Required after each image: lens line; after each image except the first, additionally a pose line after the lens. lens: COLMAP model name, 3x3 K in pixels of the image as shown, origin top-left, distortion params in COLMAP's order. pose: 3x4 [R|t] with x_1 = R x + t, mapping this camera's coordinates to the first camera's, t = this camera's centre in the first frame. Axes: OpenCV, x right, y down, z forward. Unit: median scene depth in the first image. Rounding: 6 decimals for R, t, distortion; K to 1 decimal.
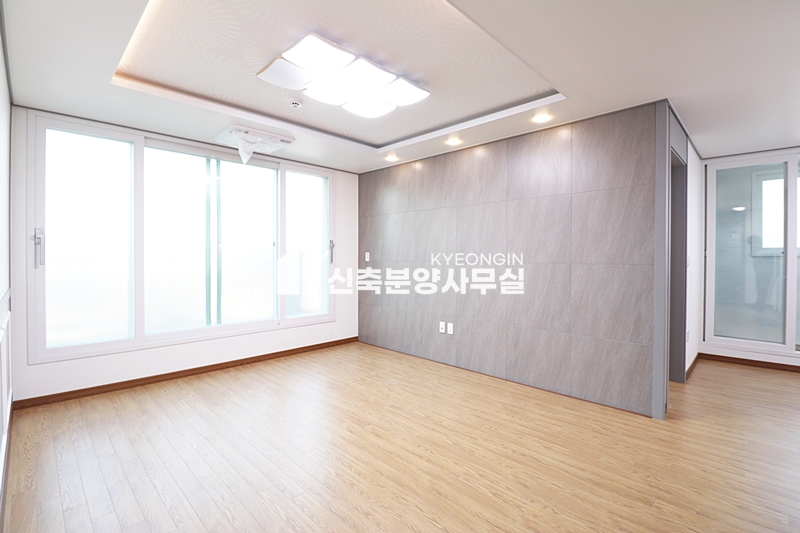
lens RADIAL K [[368.5, 0, 402.2], [0, 368.5, 260.9], [0, 0, 1]] dist [0.000973, -0.014773]
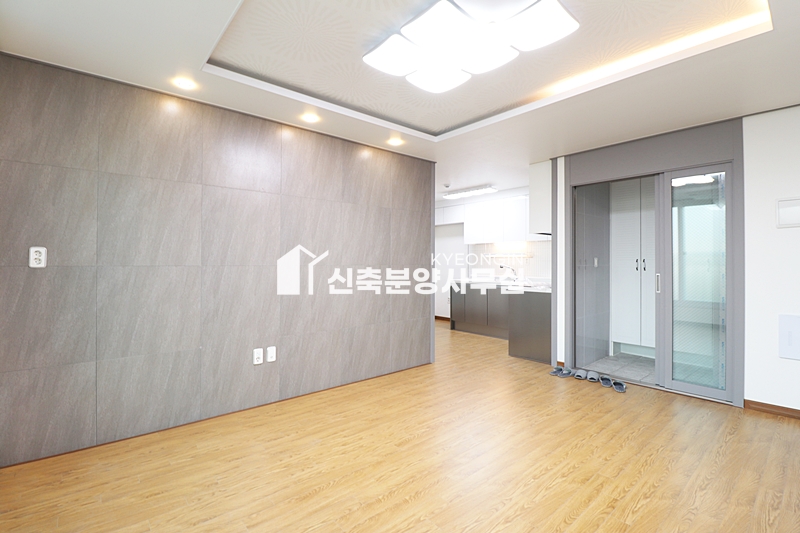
lens RADIAL K [[368.5, 0, 402.2], [0, 368.5, 260.9], [0, 0, 1]] dist [0.000973, -0.014773]
pose [[0.076838, 0.001410, 0.997043, -0.697619], [0.009098, 0.999956, -0.002116, -0.003252], [-0.997002, 0.009234, 0.076822, 0.785524]]
